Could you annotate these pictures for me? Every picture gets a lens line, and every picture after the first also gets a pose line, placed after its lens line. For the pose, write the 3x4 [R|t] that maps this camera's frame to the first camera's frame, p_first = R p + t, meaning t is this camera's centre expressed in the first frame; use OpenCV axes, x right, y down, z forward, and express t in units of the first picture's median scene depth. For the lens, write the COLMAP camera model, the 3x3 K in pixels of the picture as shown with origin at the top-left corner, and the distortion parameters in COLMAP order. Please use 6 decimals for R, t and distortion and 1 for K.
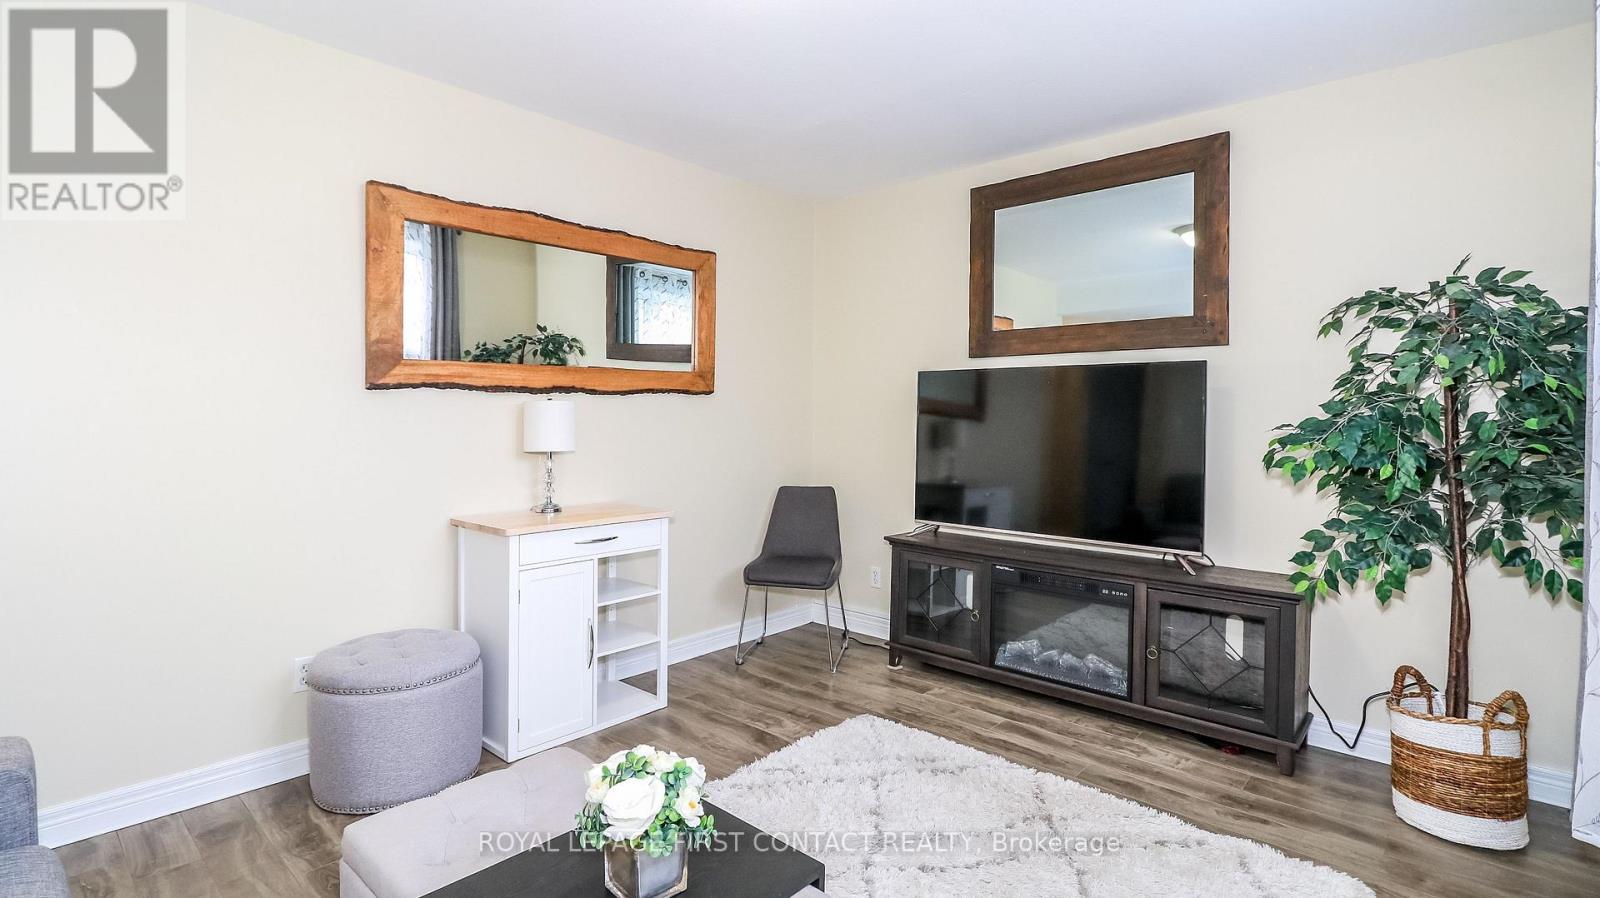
lens RADIAL K [[766.0, 0, 800.9], [0, 766.0, 423.3], [0, 0, 1]] dist [0.002182, -0.013603]
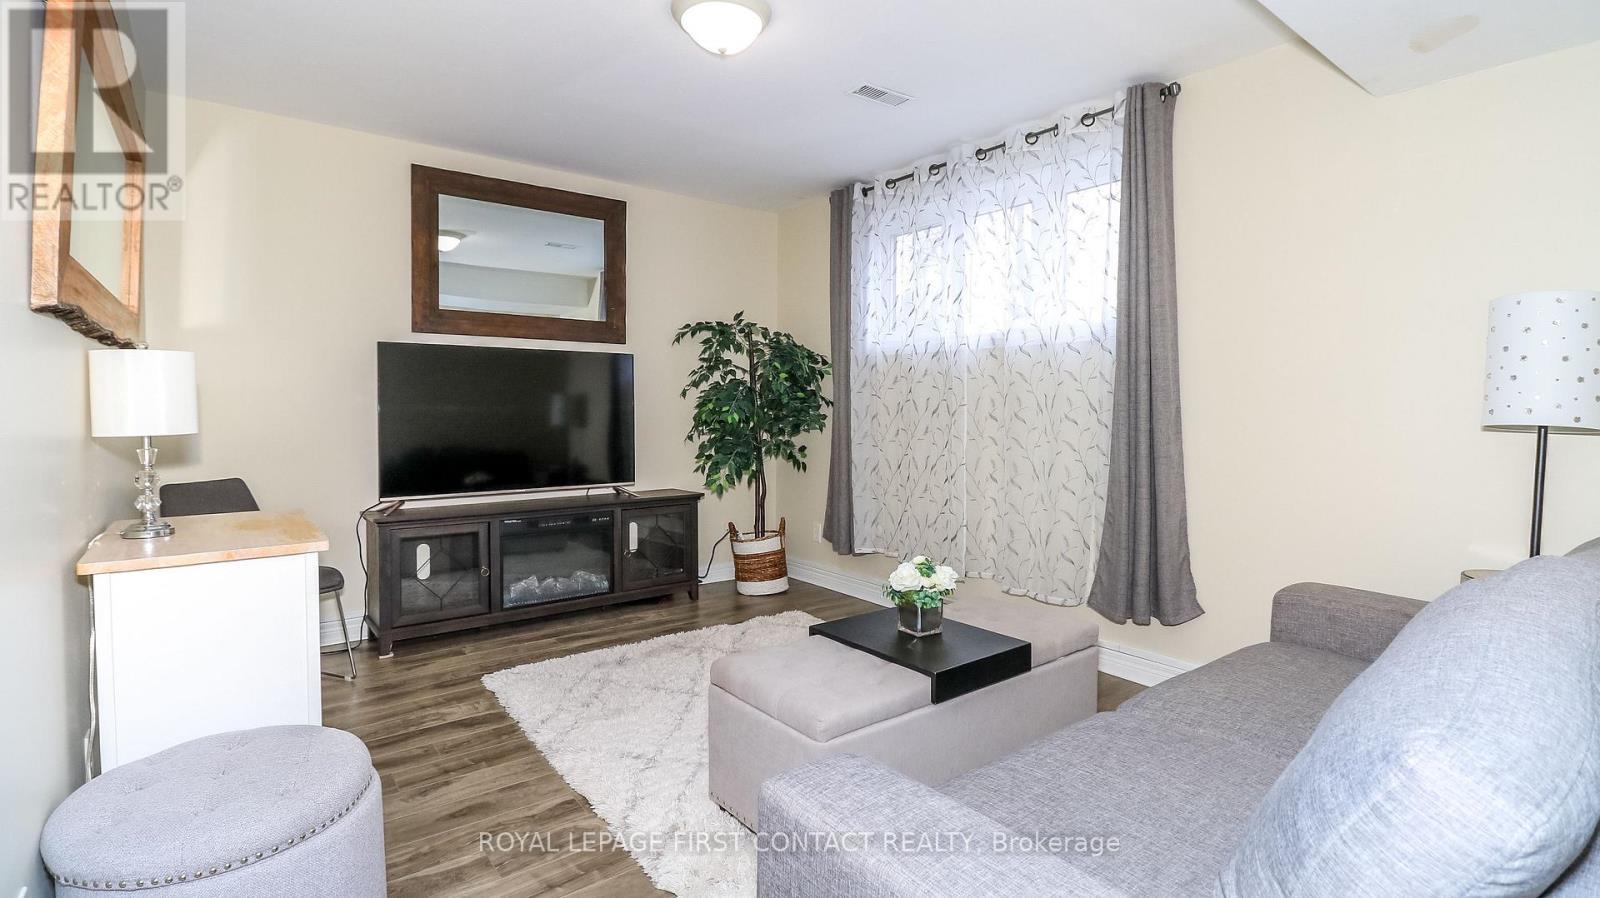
lens RADIAL K [[766.0, 0, 800.9], [0, 766.0, 423.3], [0, 0, 1]] dist [0.002182, -0.013603]
pose [[0.159096, -0.023613, 0.986981, -0.860912], [0.014154, 0.999666, 0.021635, 0.024922], [-0.987162, 0.010528, 0.159377, 0.416517]]
